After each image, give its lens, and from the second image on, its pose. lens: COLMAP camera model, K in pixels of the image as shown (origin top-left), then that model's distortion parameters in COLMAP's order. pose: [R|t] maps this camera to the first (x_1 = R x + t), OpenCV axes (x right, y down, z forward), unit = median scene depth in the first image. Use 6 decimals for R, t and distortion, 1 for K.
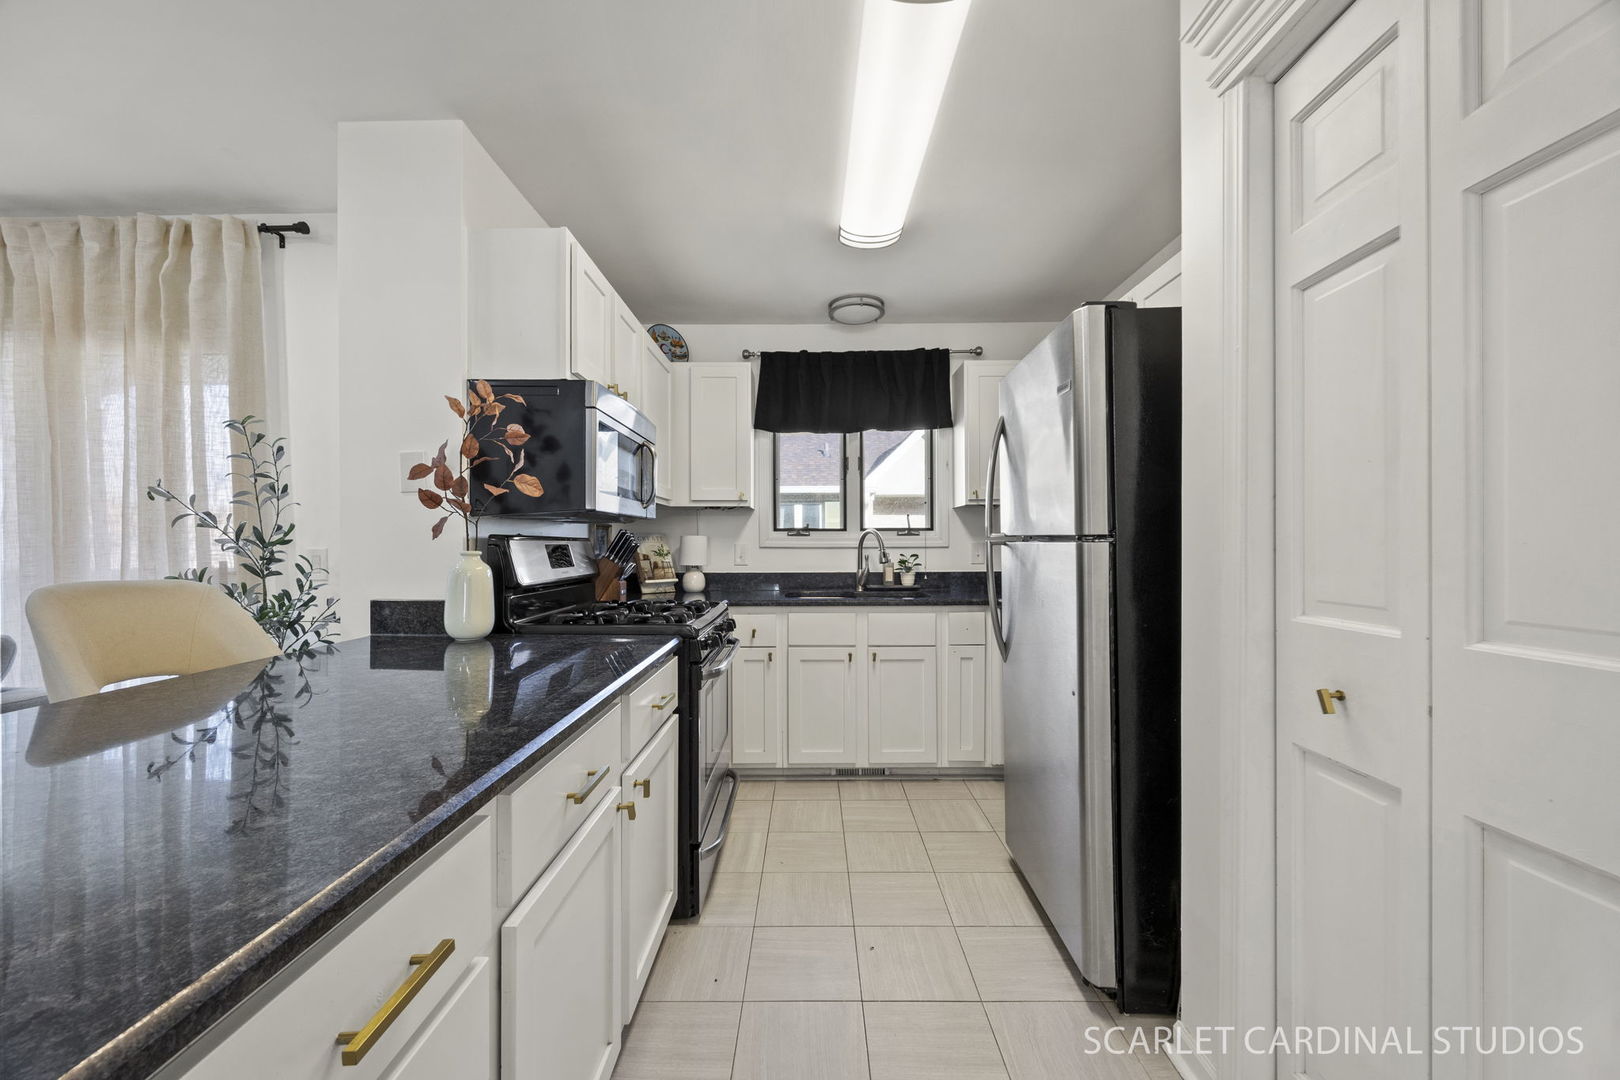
lens RADIAL K [[611.8, 0, 805.1], [0, 611.8, 547.9], [0, 0, 1]] dist [-0.000032, -0.002474]
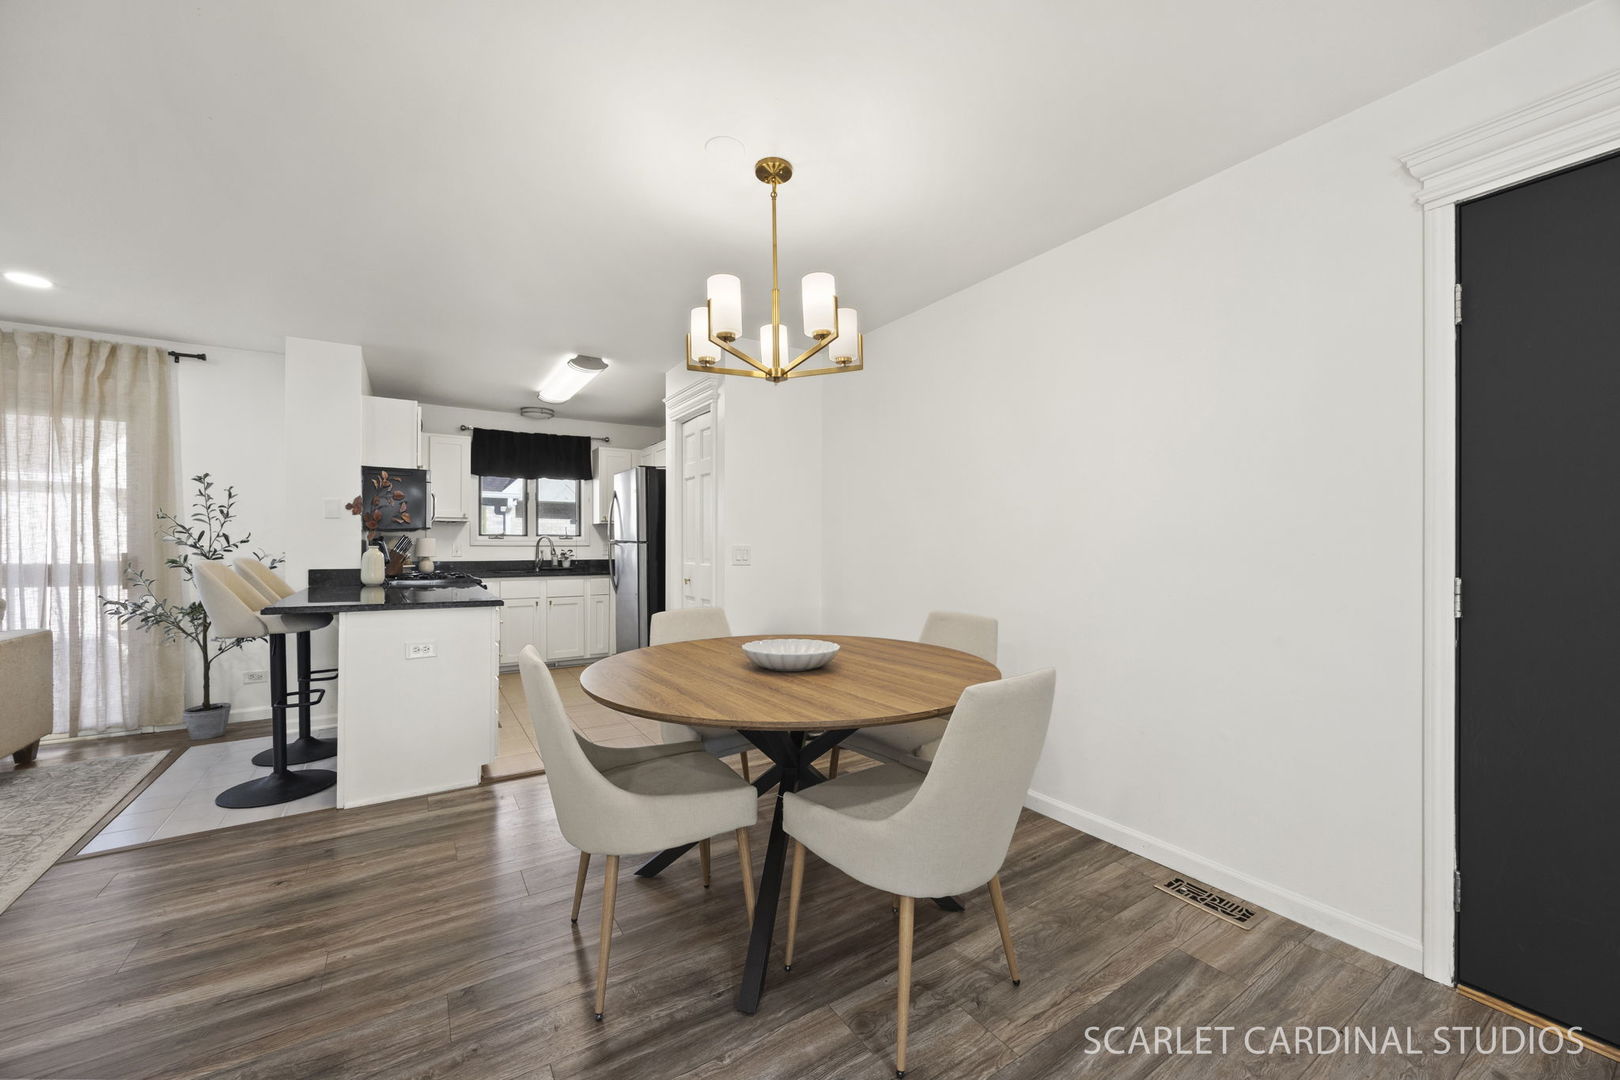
lens RADIAL K [[611.8, 0, 805.1], [0, 611.8, 547.9], [0, 0, 1]] dist [-0.000032, -0.002474]
pose [[0.836764, 0.000323, 0.547564, -0.231222], [-0.000008, 1.000000, -0.000577, 0.006378], [-0.547564, 0.000478, 0.836764, -0.892438]]
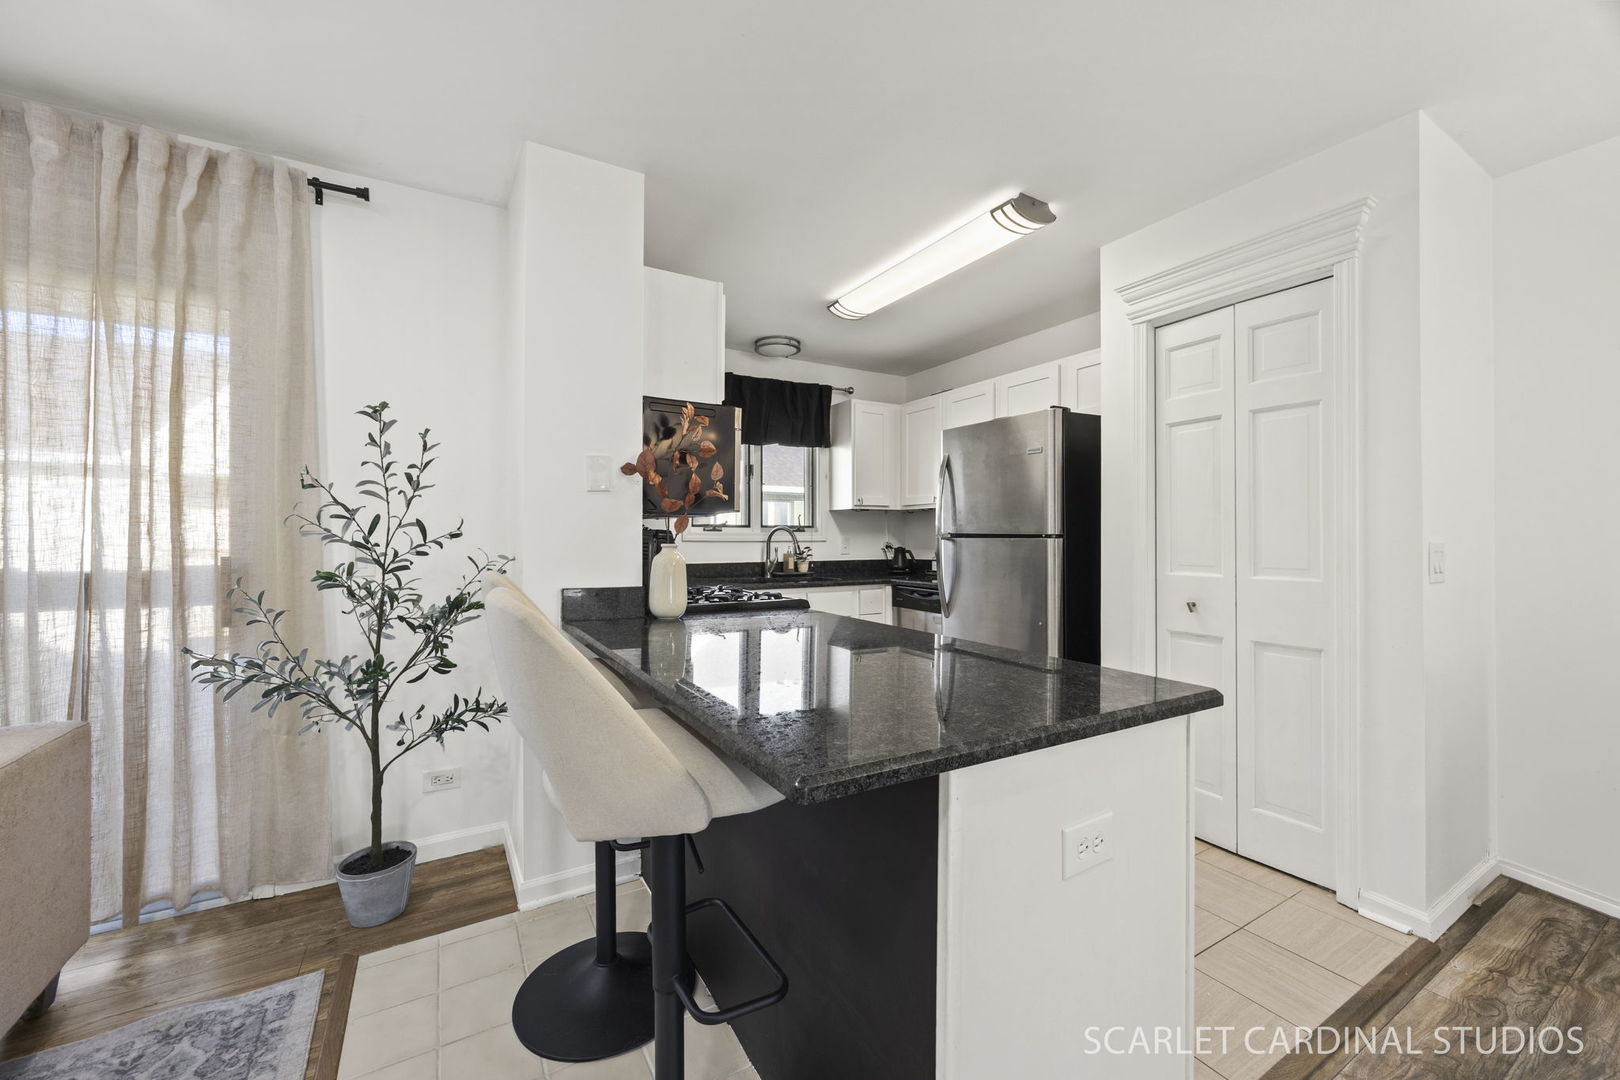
lens RADIAL K [[618.7, 0, 806.5], [0, 618.7, 534.7], [0, 0, 1]] dist [0.000024, -0.002076]
pose [[0.863745, 0.006074, 0.503893, -0.474372], [-0.000290, 0.999933, -0.011556, 0.000255], [-0.503929, 0.009836, 0.863689, -0.091068]]
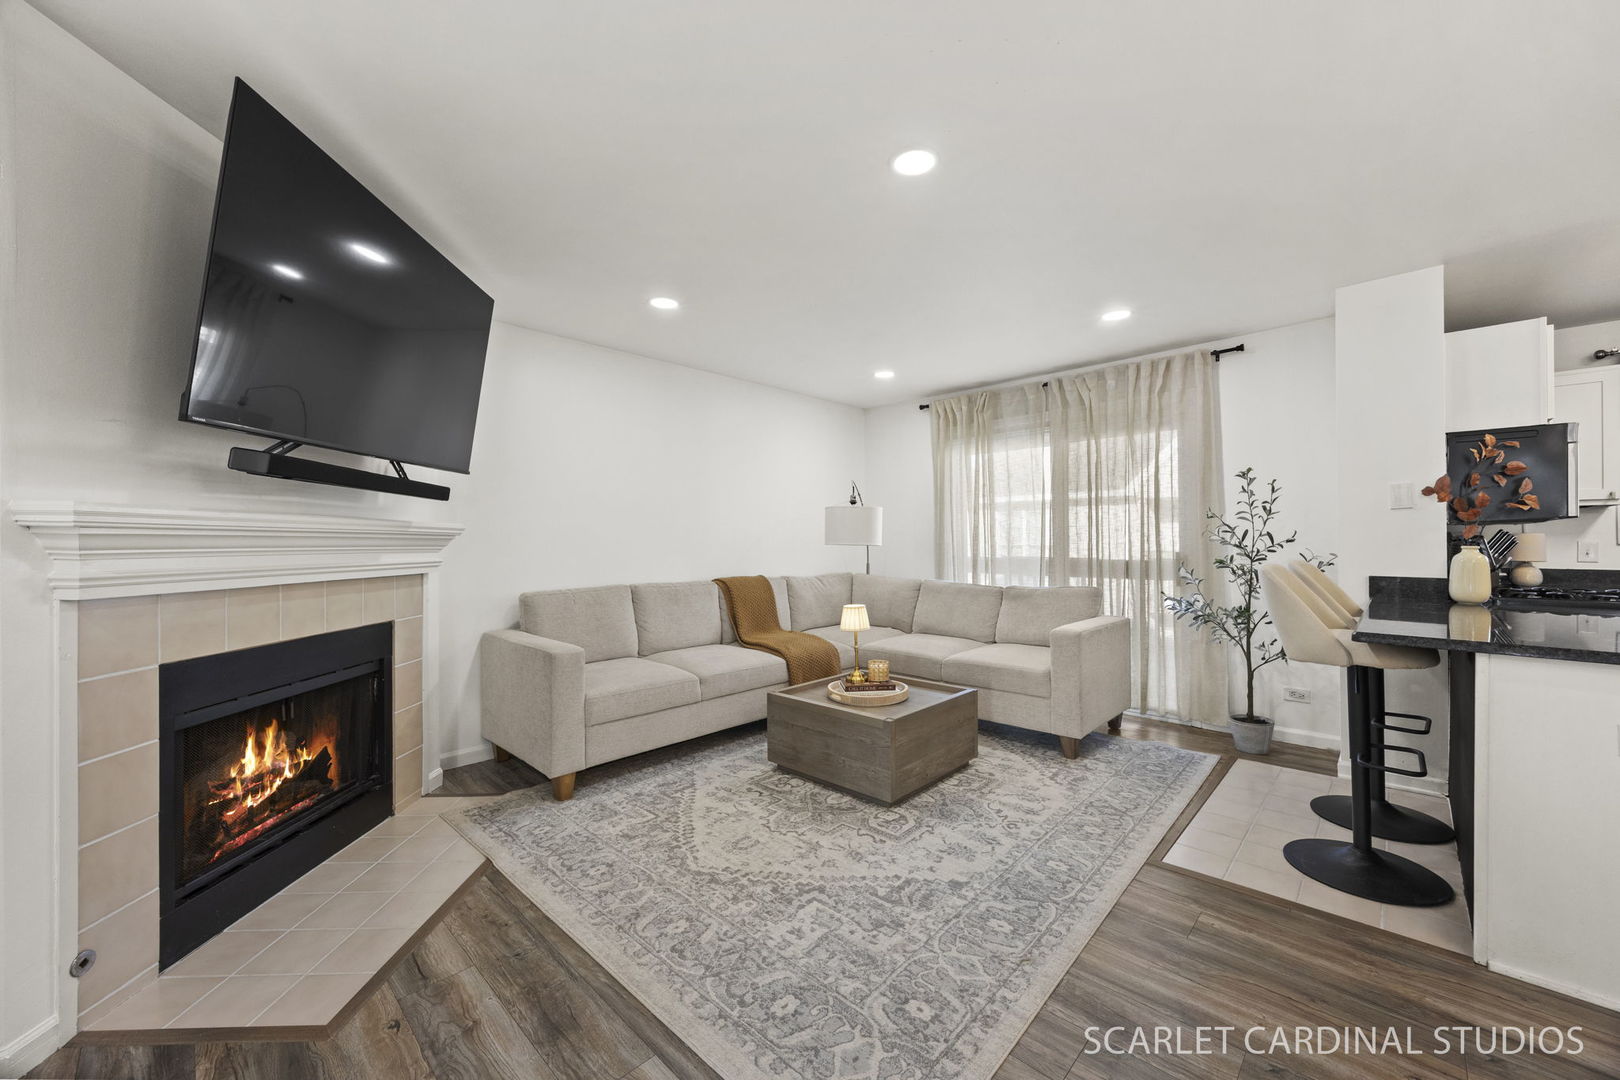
lens RADIAL K [[618.7, 0, 806.5], [0, 618.7, 534.7], [0, 0, 1]] dist [0.000024, -0.002076]
pose [[0.719482, -0.009343, -0.694448, -0.342651], [-0.001889, 0.999879, -0.015409, 0.001248], [0.694508, 0.012399, 0.719378, -0.654133]]
